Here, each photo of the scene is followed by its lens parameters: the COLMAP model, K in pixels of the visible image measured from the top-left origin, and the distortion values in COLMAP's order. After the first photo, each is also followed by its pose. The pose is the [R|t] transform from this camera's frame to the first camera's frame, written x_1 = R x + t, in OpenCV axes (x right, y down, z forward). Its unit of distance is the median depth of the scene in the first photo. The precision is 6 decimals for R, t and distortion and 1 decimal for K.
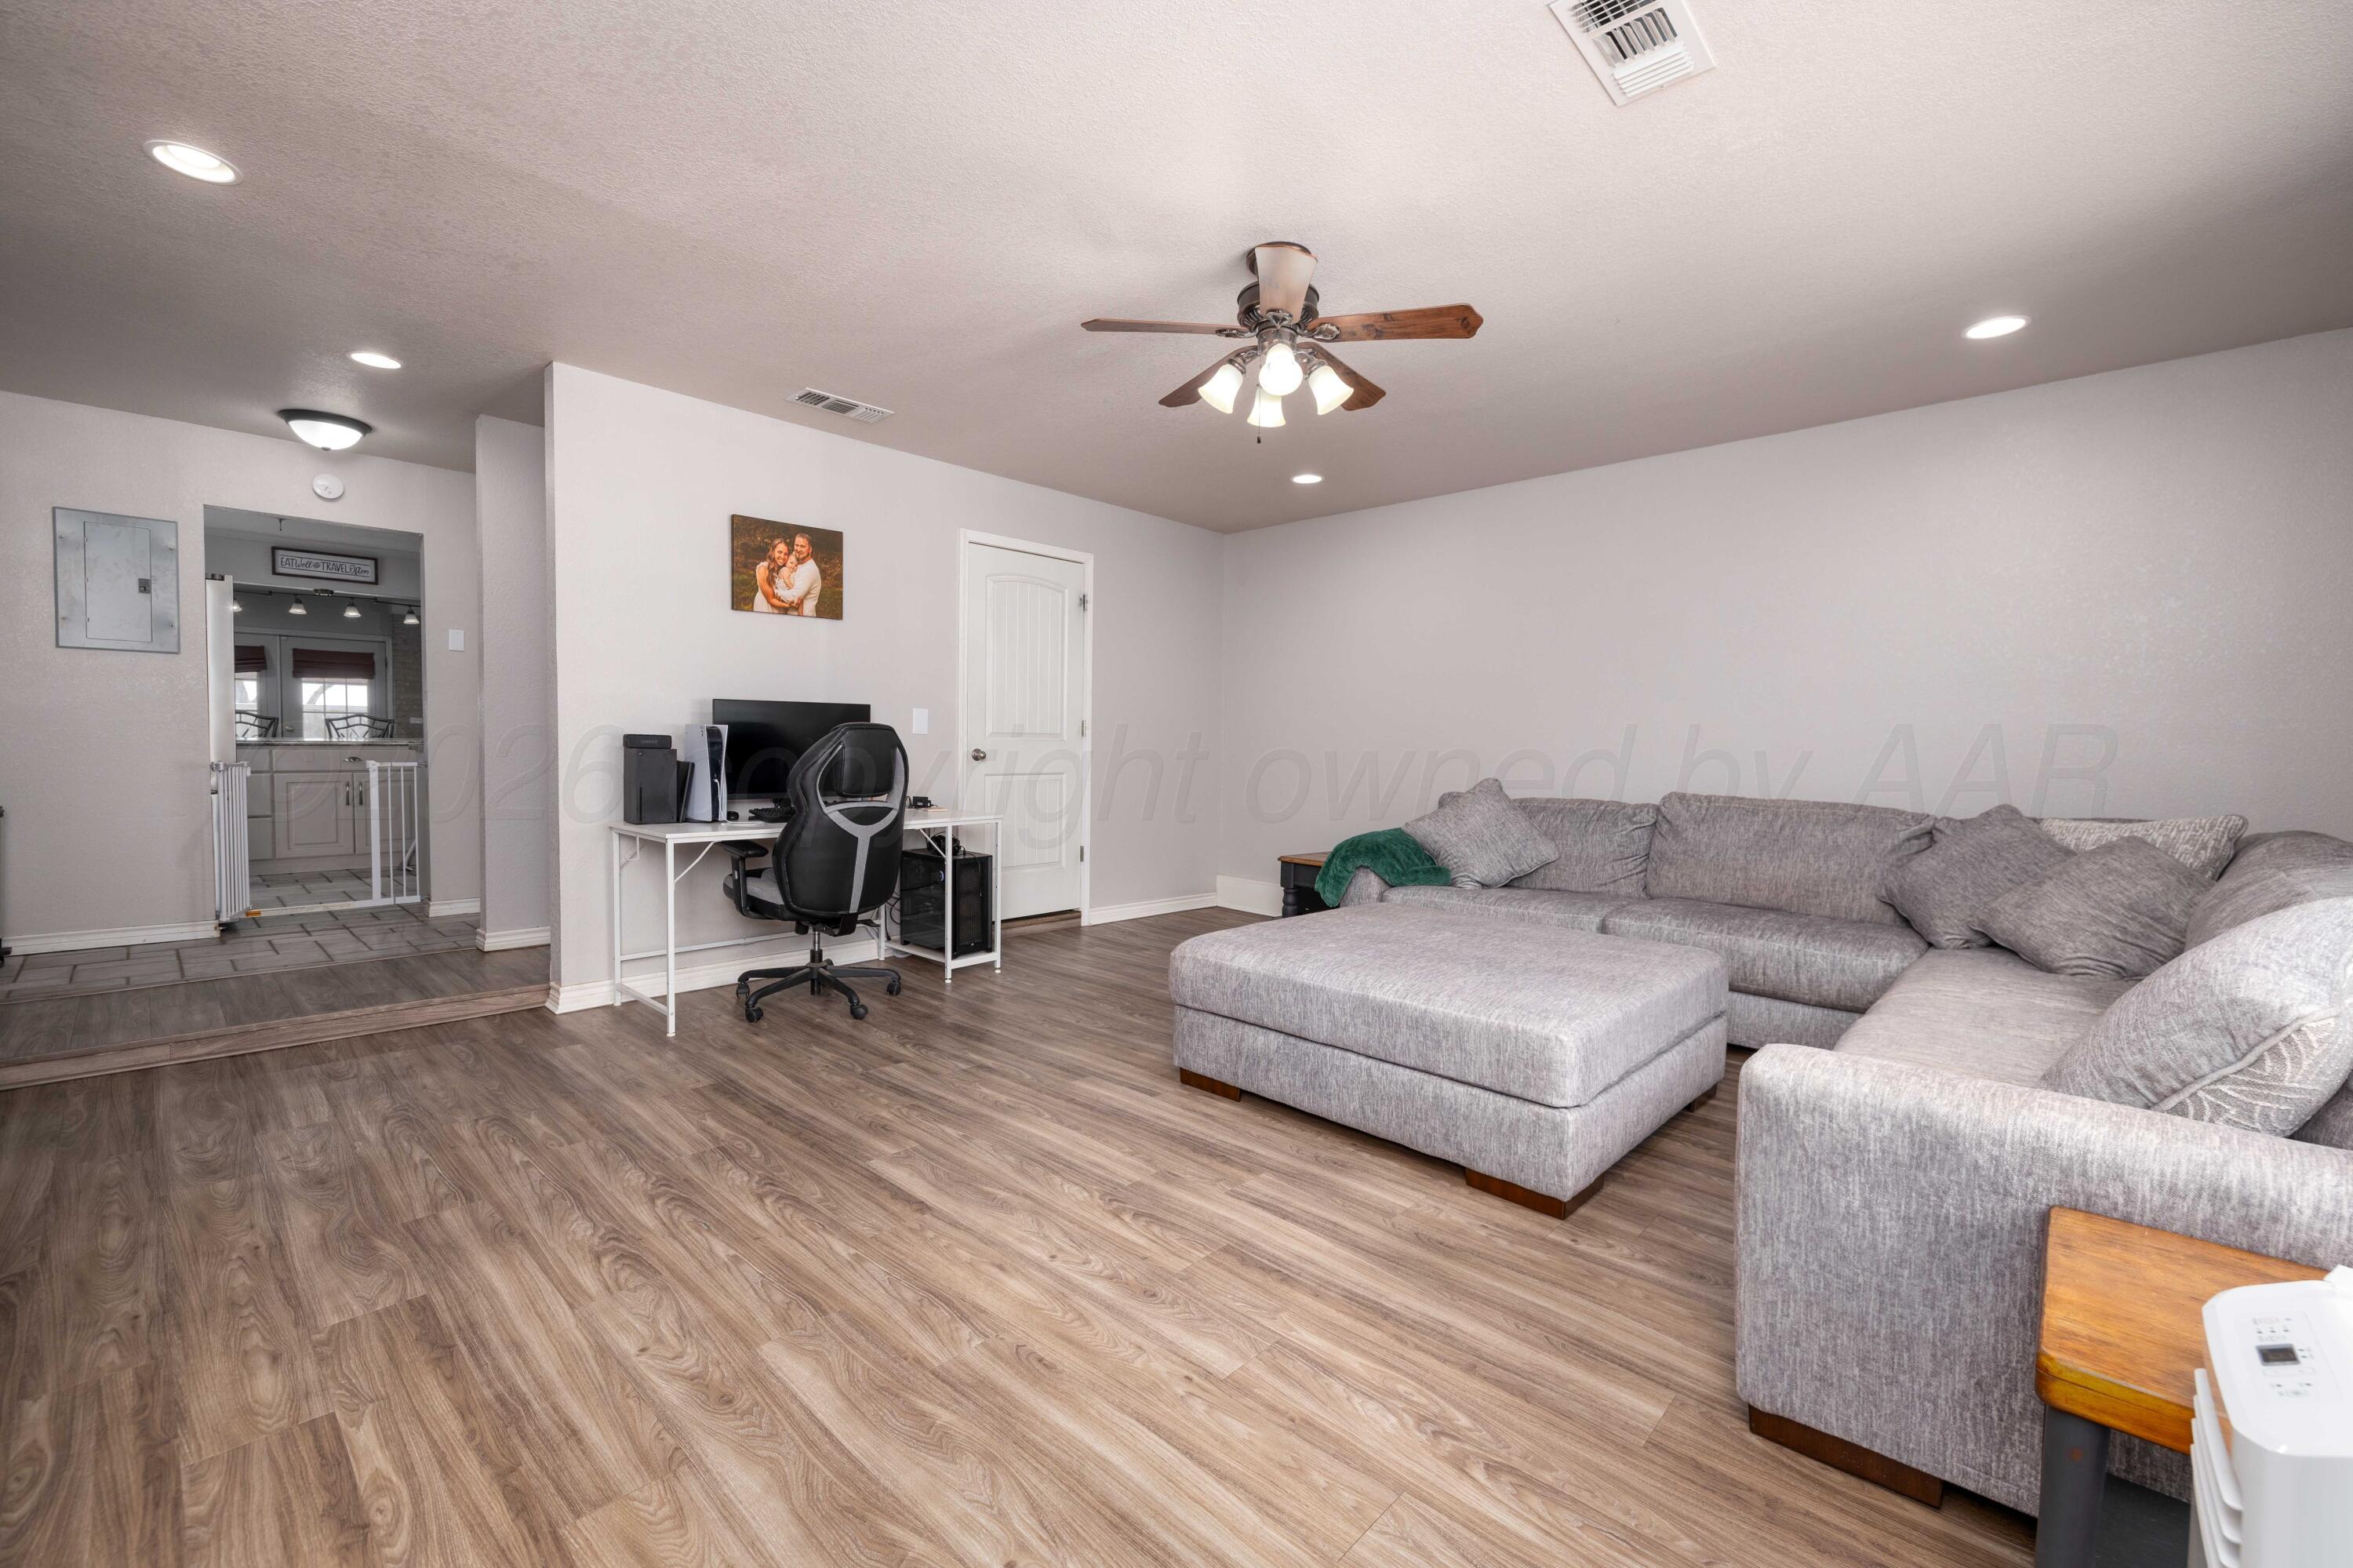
lens RADIAL K [[980.8, 0, 1167.4], [0, 980.8, 782.3], [0, 0, 1]] dist [0.000568, -0.000040]
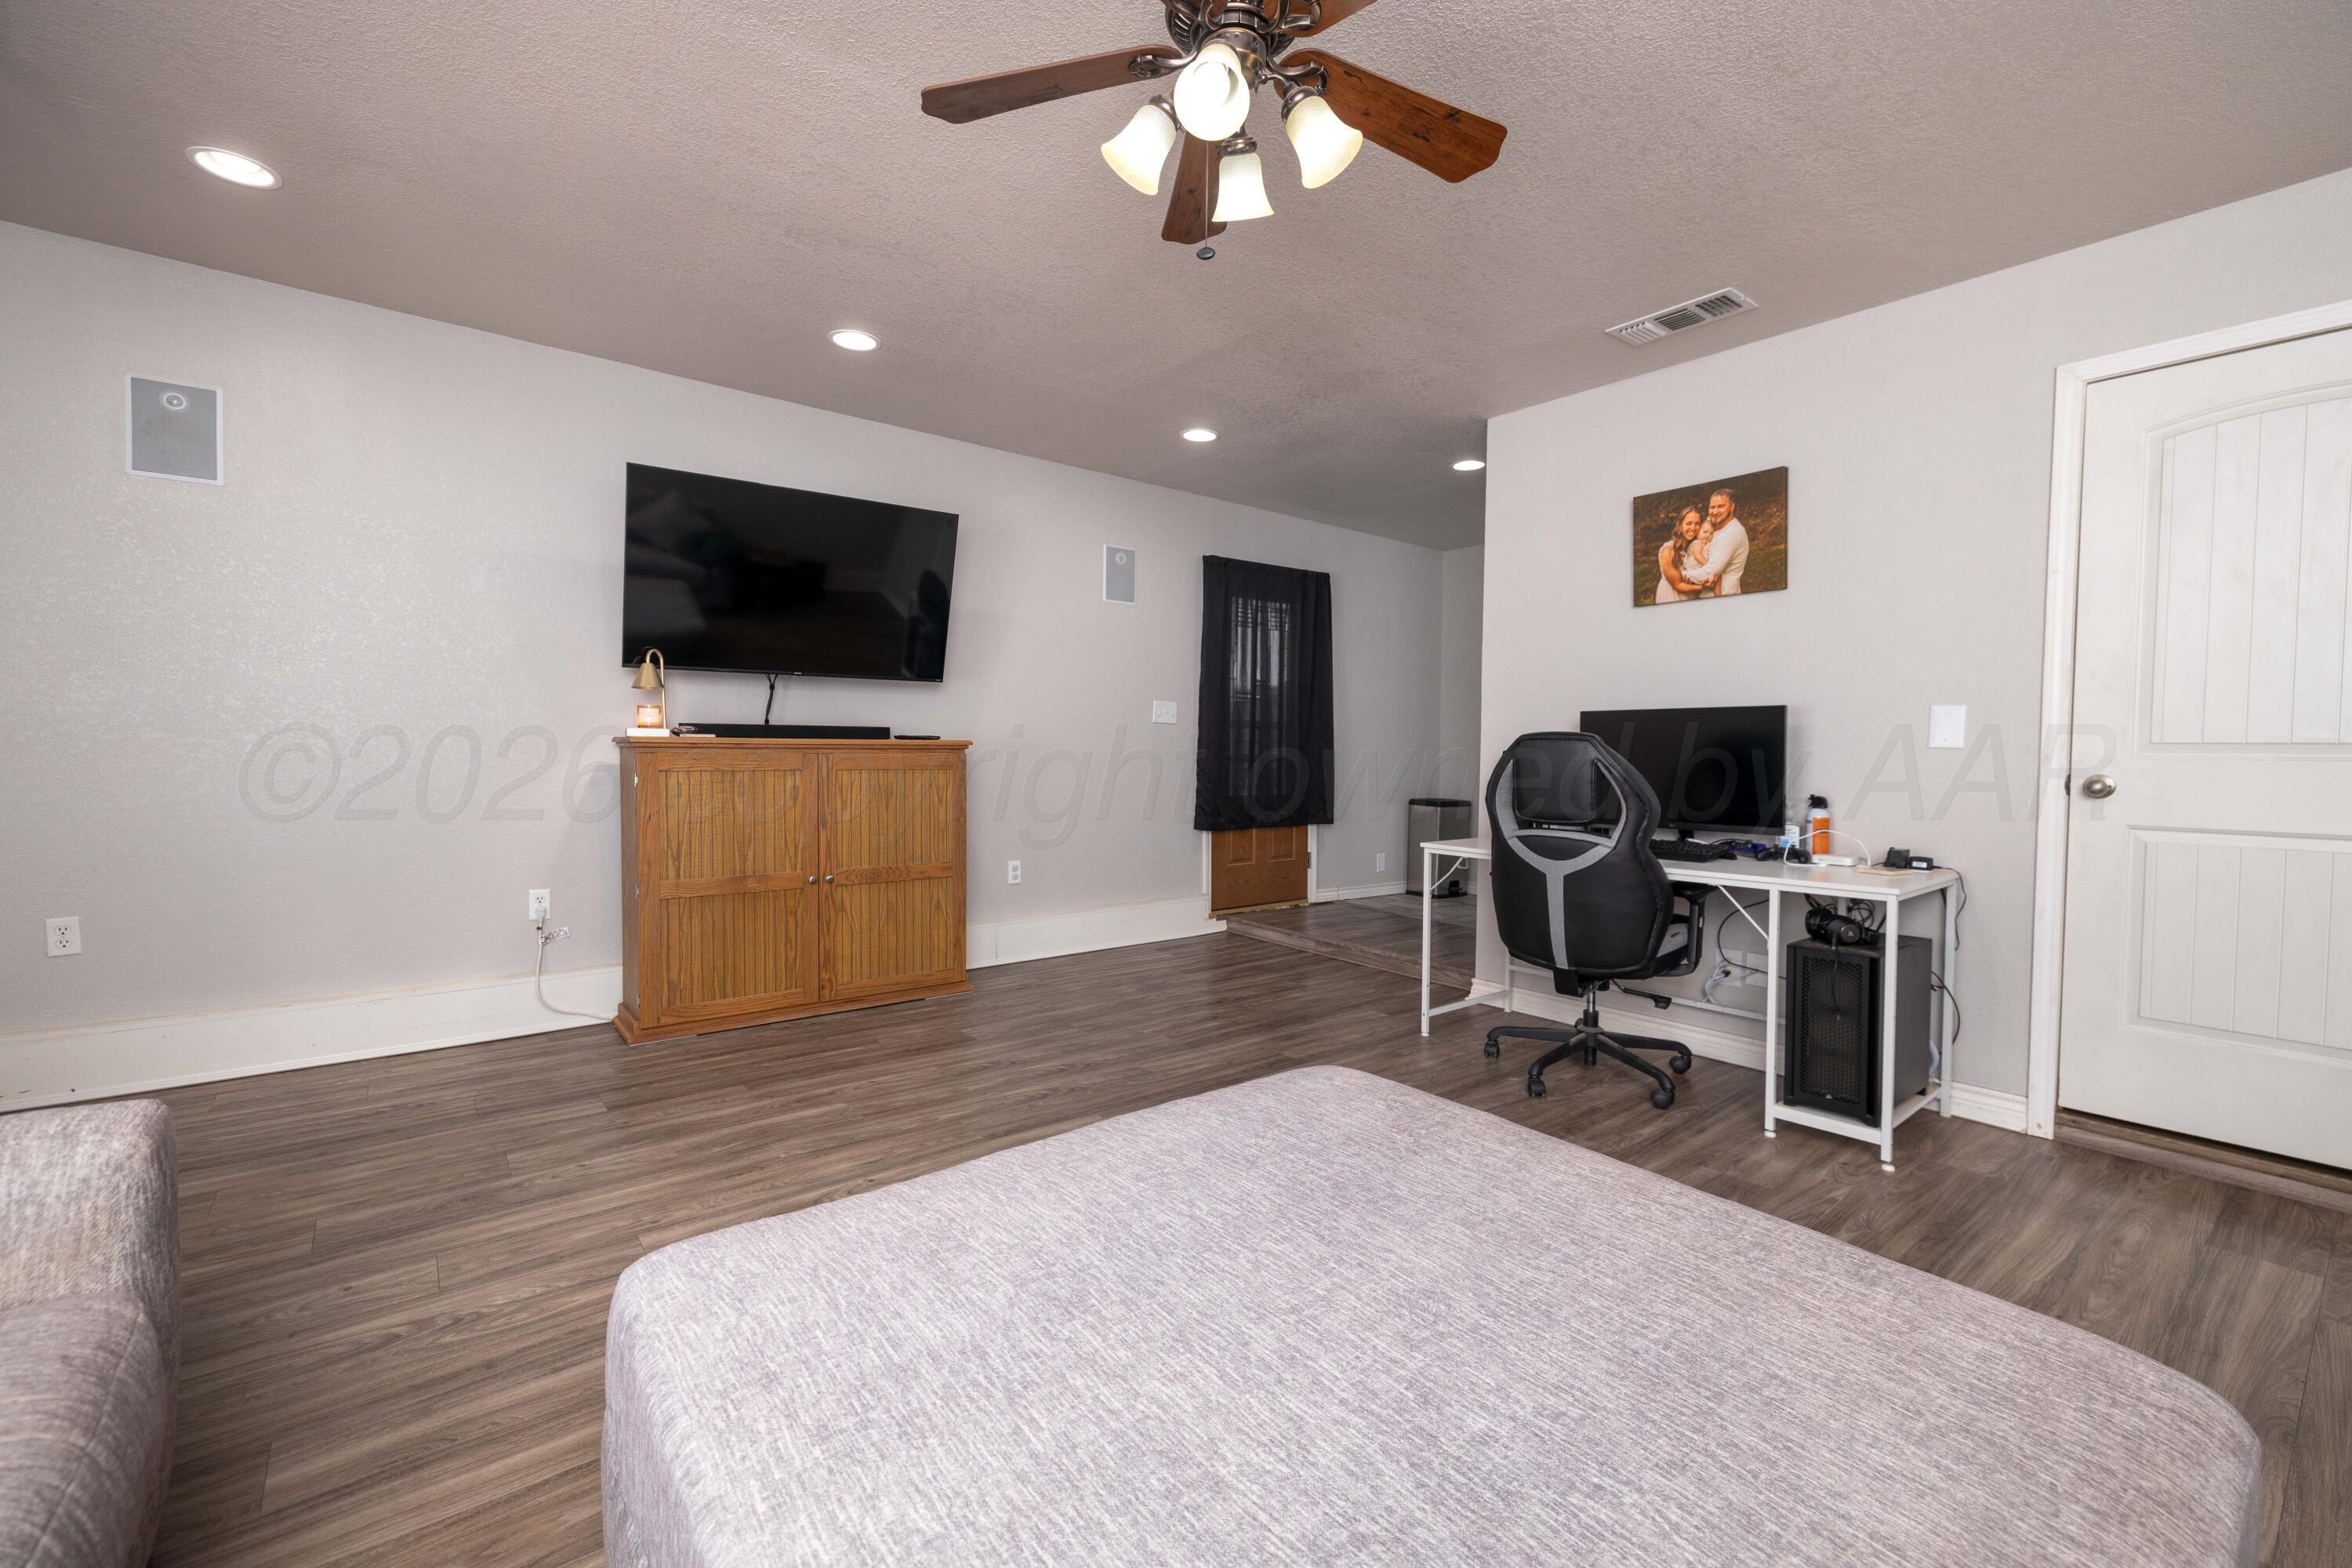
lens RADIAL K [[980.4, 0, 1166.9], [0, 980.4, 782.3], [0, 0, 1]] dist [0.000568, -0.000040]
pose [[-0.146652, 0.015894, -0.989060, 0.655872], [-0.054921, 0.998198, 0.024184, -0.026387], [0.987662, 0.057867, -0.145515, 0.994711]]
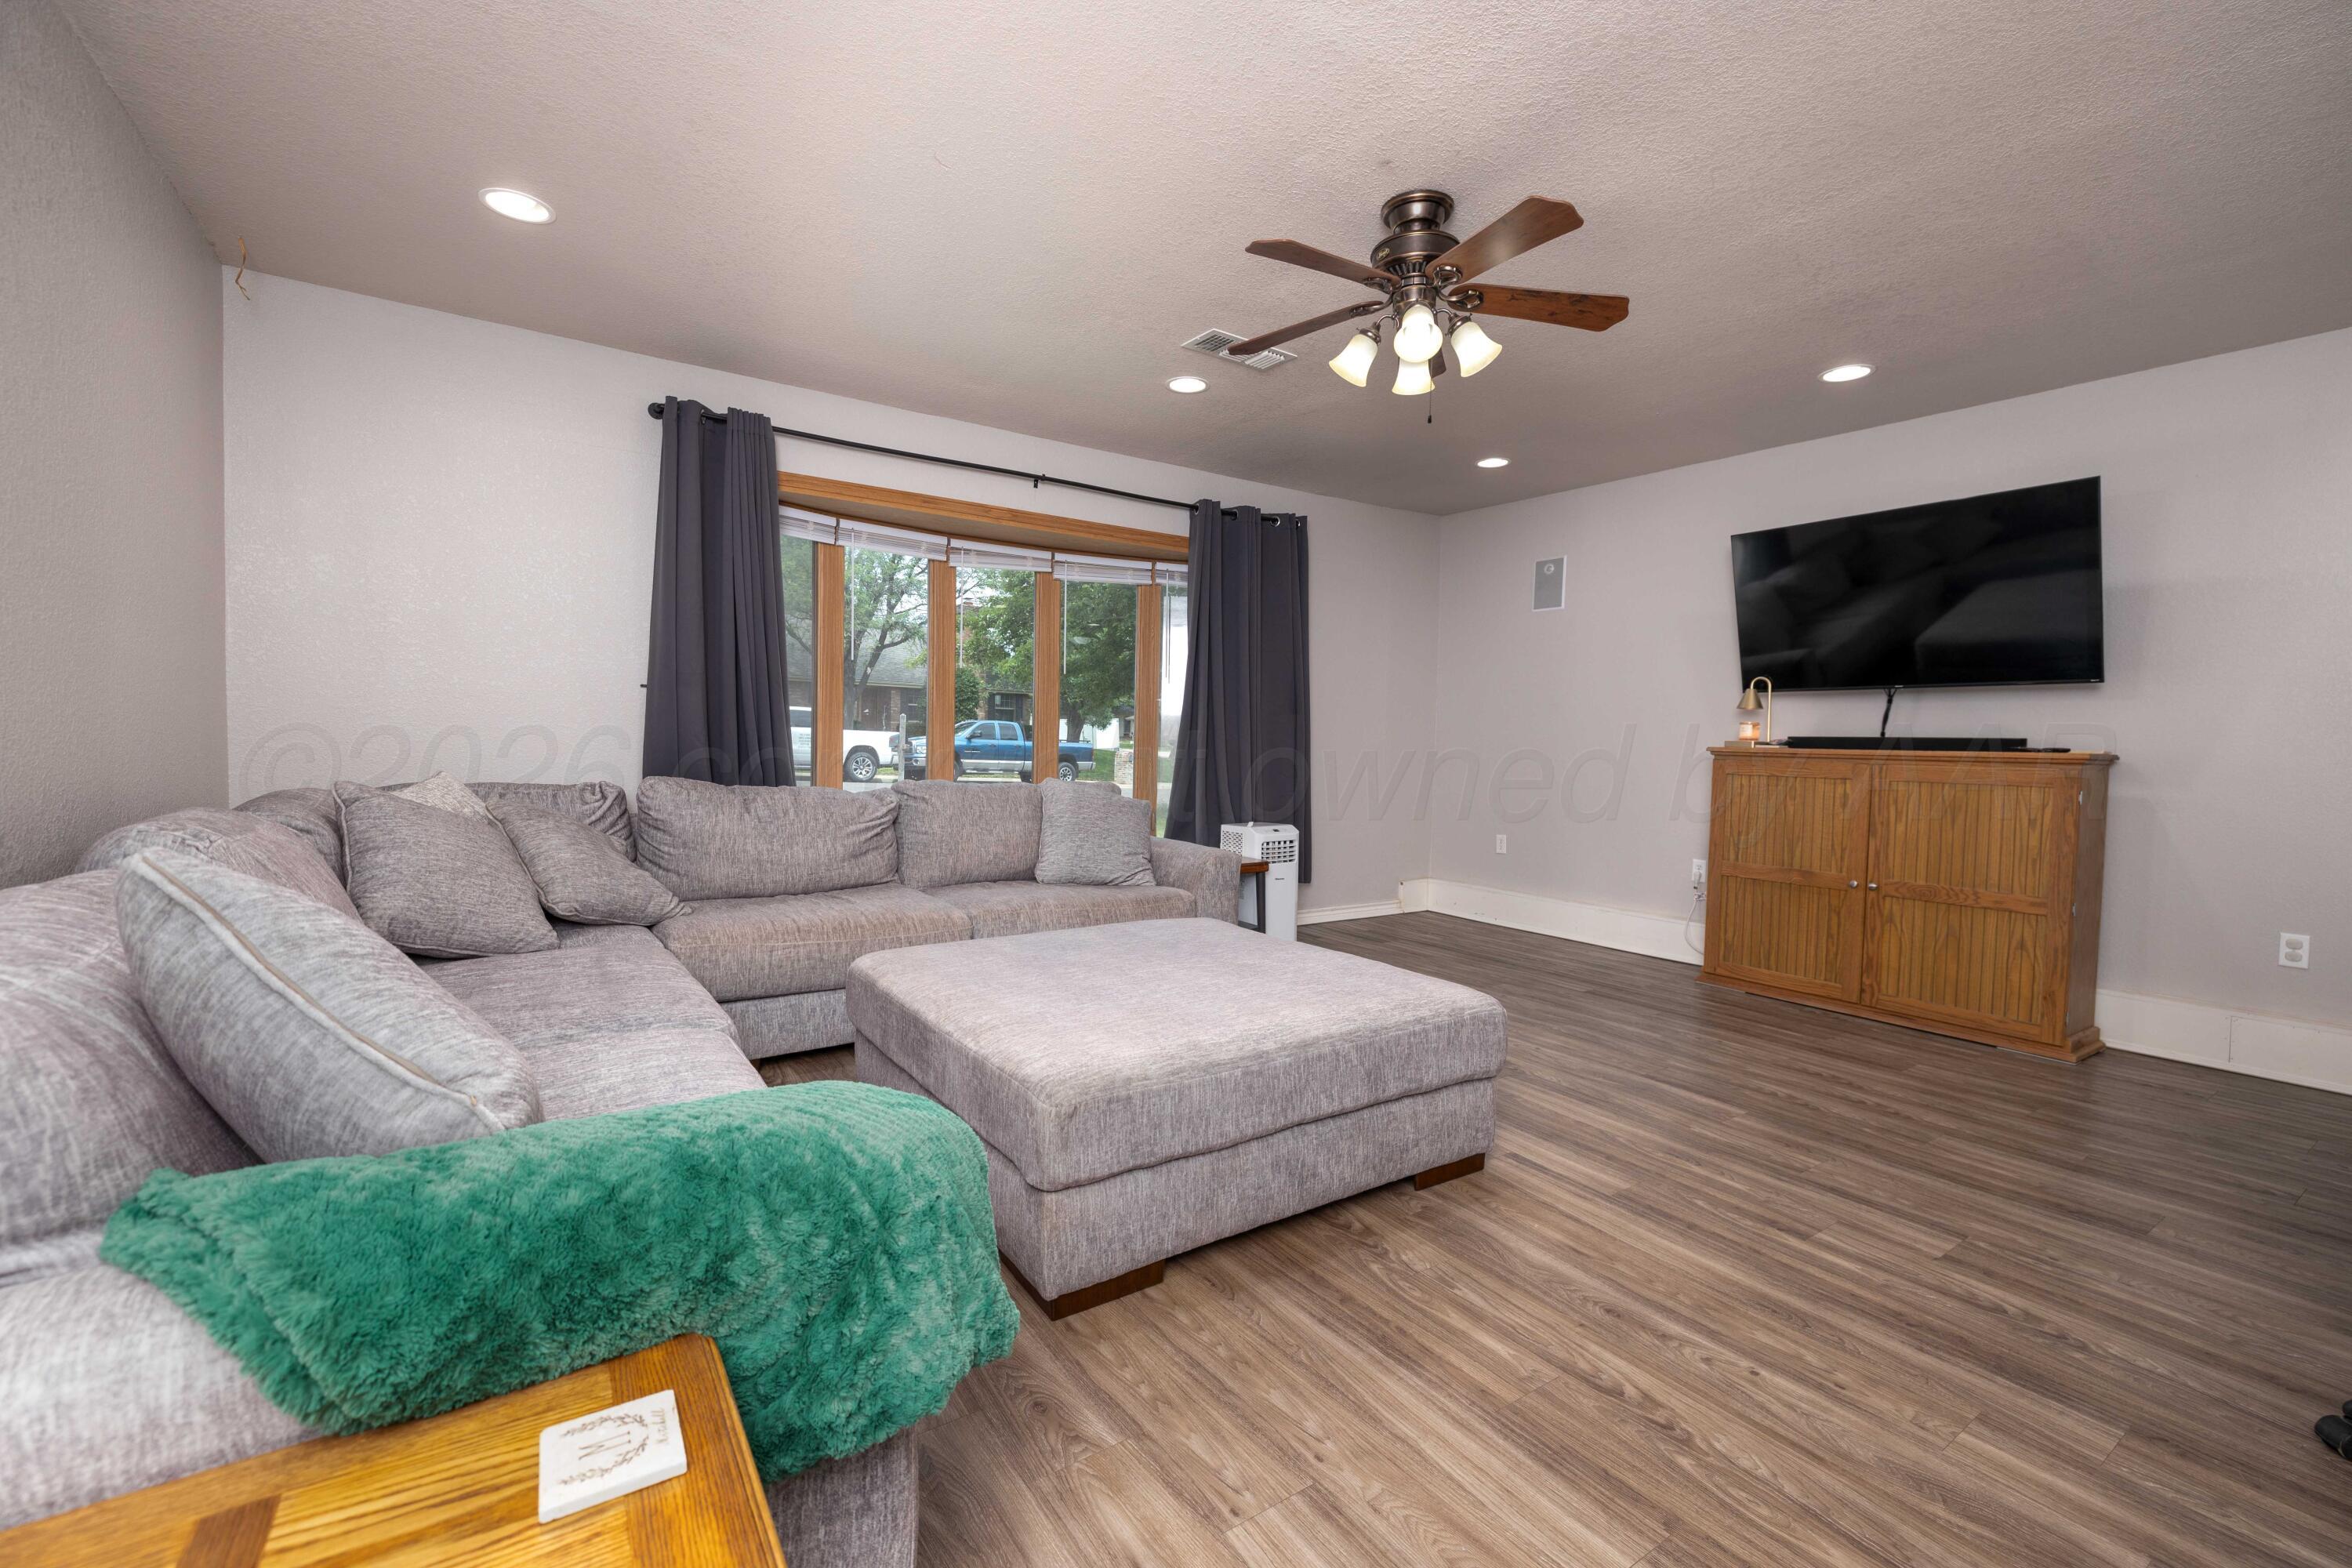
lens RADIAL K [[980.4, 0, 1166.9], [0, 980.4, 782.3], [0, 0, 1]] dist [0.000568, -0.000040]
pose [[-0.975185, -0.050817, 0.215481, 0.110322], [-0.032037, 0.995447, 0.089771, -0.070551], [-0.219062, 0.080640, -0.972373, 1.833940]]
